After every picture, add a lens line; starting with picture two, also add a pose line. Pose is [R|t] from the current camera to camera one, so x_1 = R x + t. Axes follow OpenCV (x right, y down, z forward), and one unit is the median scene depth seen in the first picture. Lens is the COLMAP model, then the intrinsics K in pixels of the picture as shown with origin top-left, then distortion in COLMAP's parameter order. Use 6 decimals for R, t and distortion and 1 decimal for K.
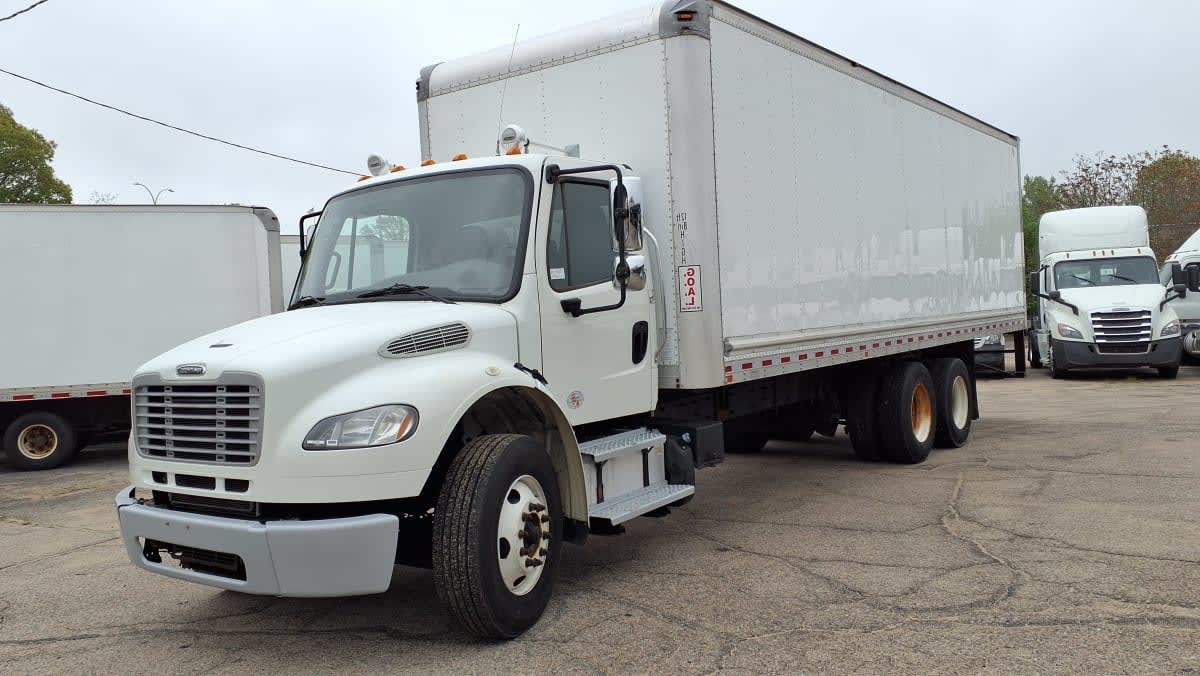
lens RADIAL K [[989.8, 0, 573.2], [0, 989.8, 345.9], [0, 0, 1]] dist [0.025600, 0.027438]
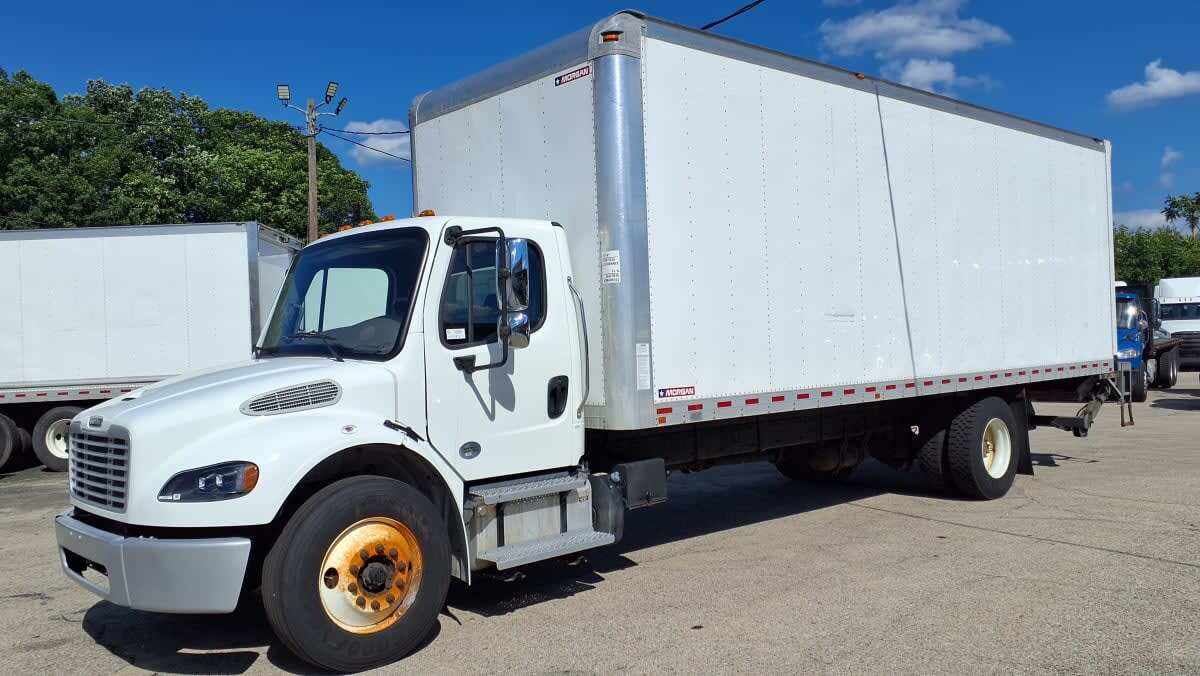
lens RADIAL K [[1019.8, 0, 627.4], [0, 1019.8, 335.8], [0, 0, 1]] dist [0.027957, -0.035196]
pose [[0.987452, 0.009398, -0.157642, 0.342804], [-0.013135, 0.999656, -0.022681, -0.048129], [0.157375, 0.024467, 0.987236, -0.026696]]
